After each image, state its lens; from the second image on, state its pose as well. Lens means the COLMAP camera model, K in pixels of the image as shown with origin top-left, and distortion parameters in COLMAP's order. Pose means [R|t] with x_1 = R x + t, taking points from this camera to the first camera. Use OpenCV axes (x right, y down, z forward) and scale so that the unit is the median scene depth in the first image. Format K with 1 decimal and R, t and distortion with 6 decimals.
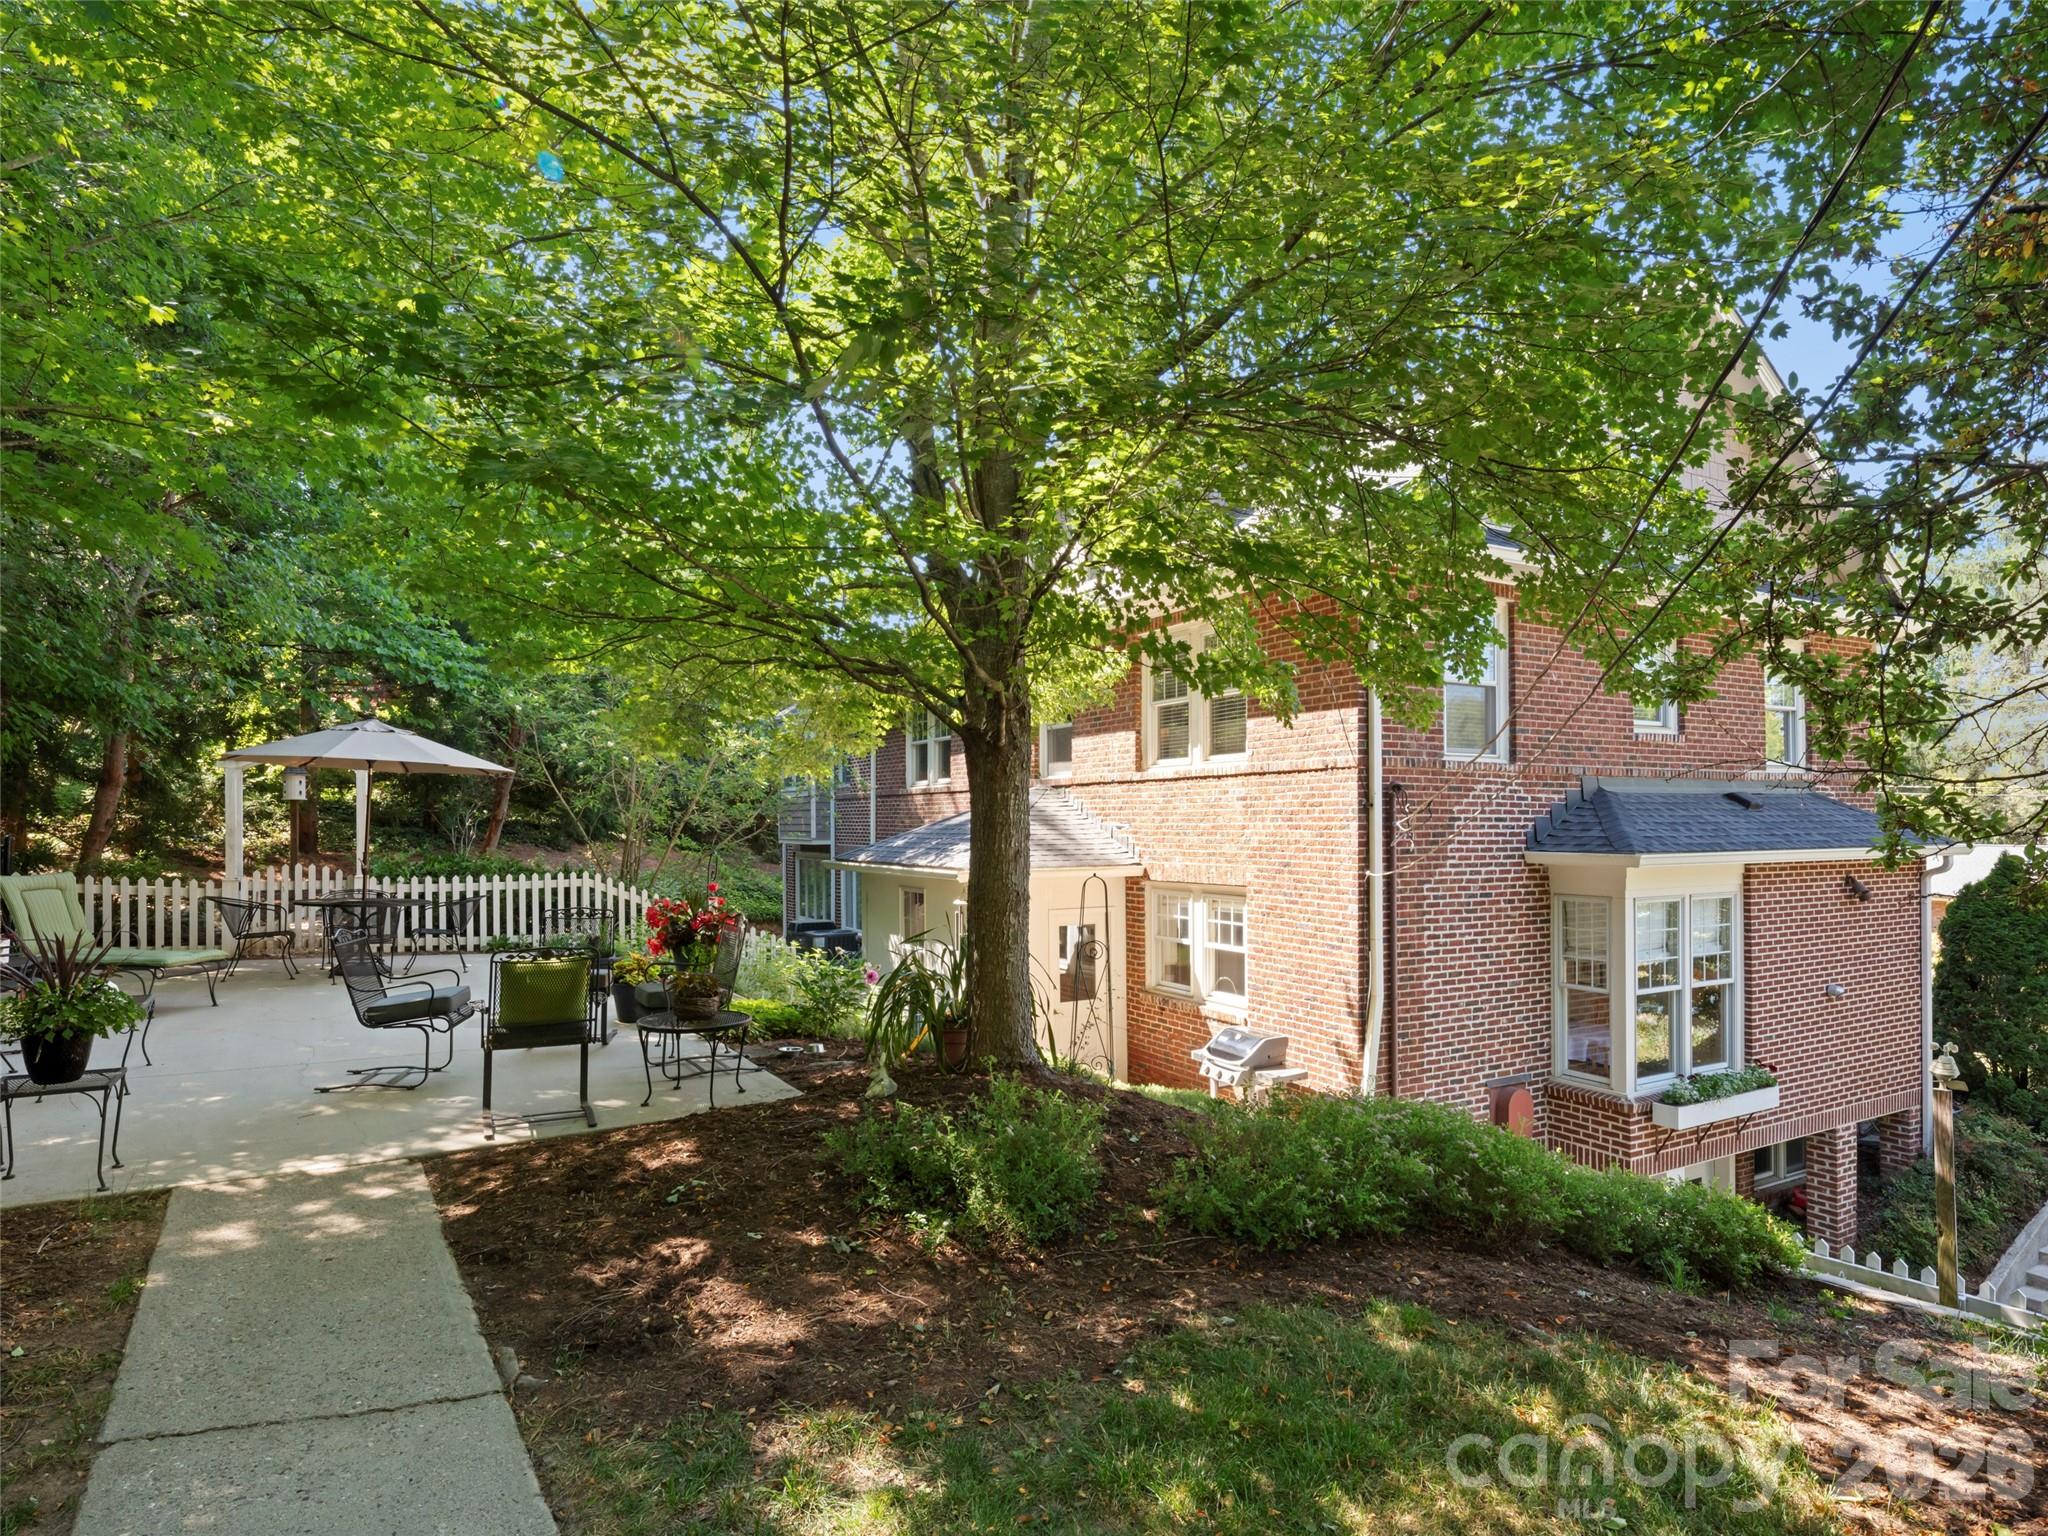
lens RADIAL K [[1114.9, 0, 1024.0], [0, 1114.9, 768.0], [0, 0, 1]] dist [-0.007998, -0.000355]
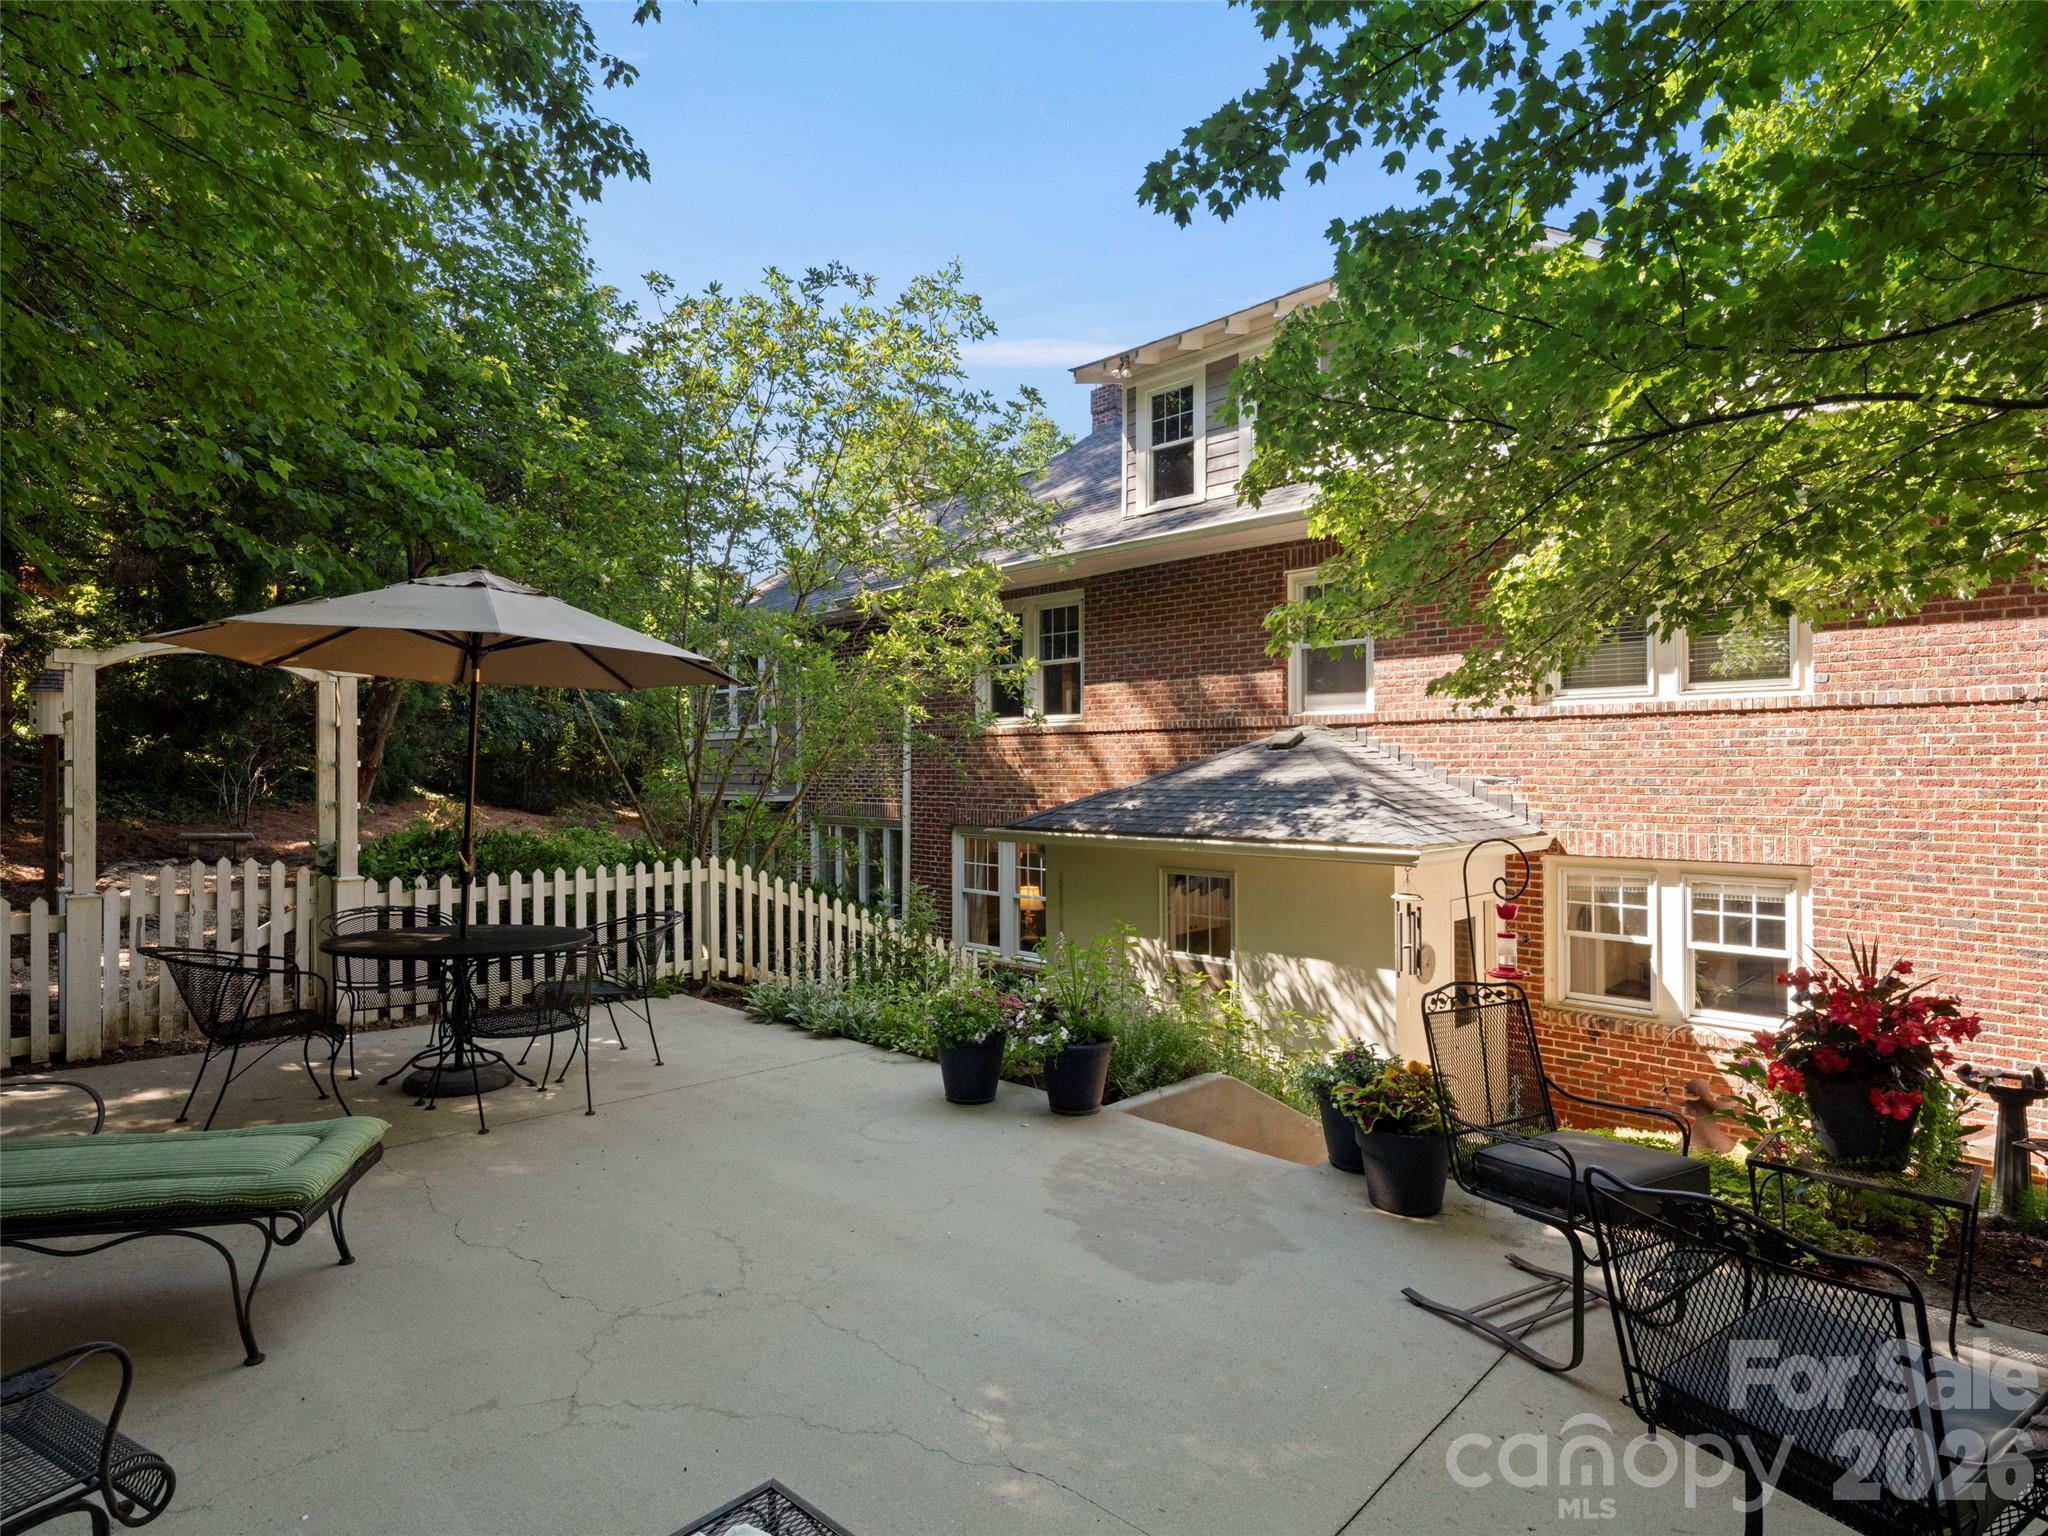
lens RADIAL K [[1114.9, 0, 1024.0], [0, 1114.9, 768.0], [0, 0, 1]] dist [-0.007998, -0.000355]
pose [[0.966919, 0.000083, 0.255082, -0.430297], [-0.012232, 0.998865, 0.046043, 0.015499], [-0.254789, -0.047640, 0.965823, 0.409011]]
